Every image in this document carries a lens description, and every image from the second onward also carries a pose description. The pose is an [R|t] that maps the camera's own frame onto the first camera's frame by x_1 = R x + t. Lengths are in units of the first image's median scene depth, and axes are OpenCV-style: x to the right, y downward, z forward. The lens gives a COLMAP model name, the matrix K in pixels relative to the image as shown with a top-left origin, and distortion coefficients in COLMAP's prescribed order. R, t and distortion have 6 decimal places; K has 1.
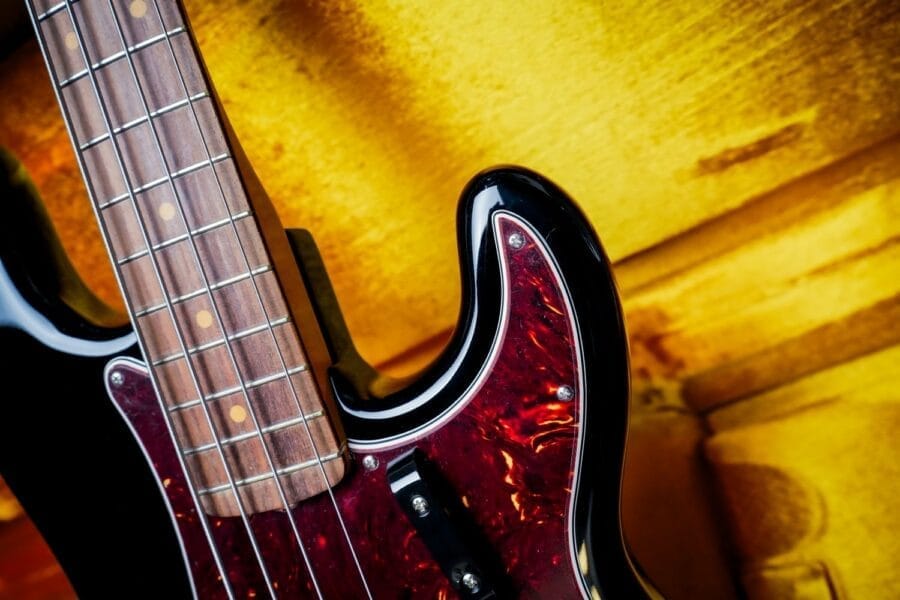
lens RADIAL K [[728.5, 0, 450.4], [0, 728.5, 285.5], [0, 0, 1]] dist [-0.104527, 0.075053]
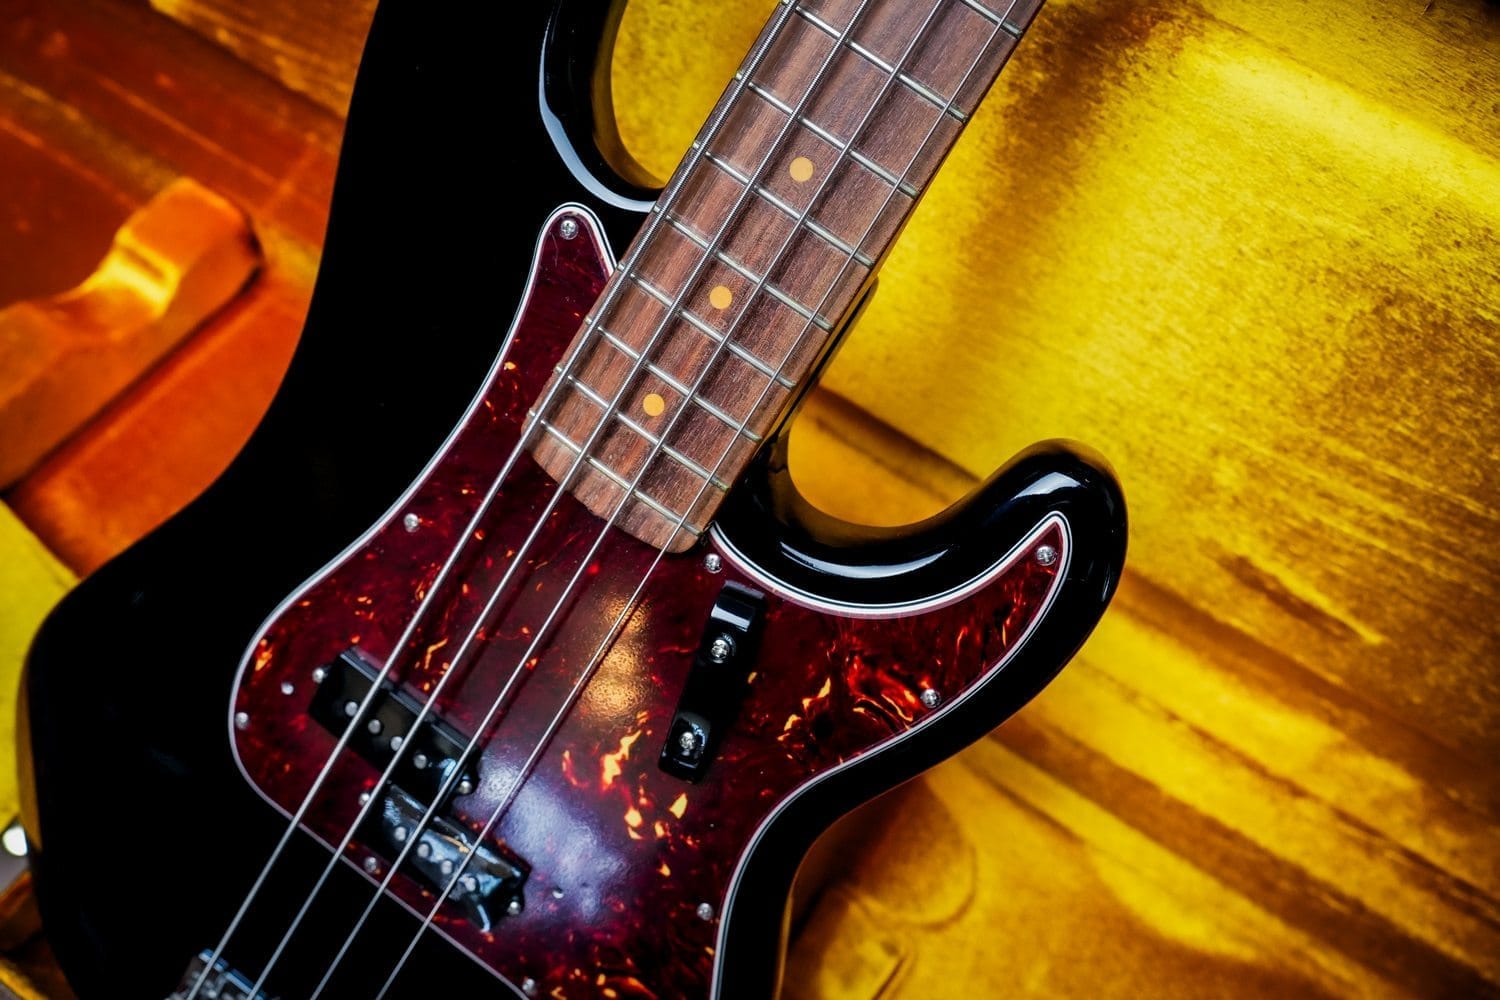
lens RADIAL K [[1214.2, 0, 750.7], [0, 1214.2, 475.8], [0, 0, 1]] dist [-0.104527, 0.075053]
pose [[0.630171, 0.749214, 0.203868, -0.435207], [-0.775491, 0.594217, 0.213354, -0.137697], [0.038706, -0.292548, 0.955467, -0.275344]]
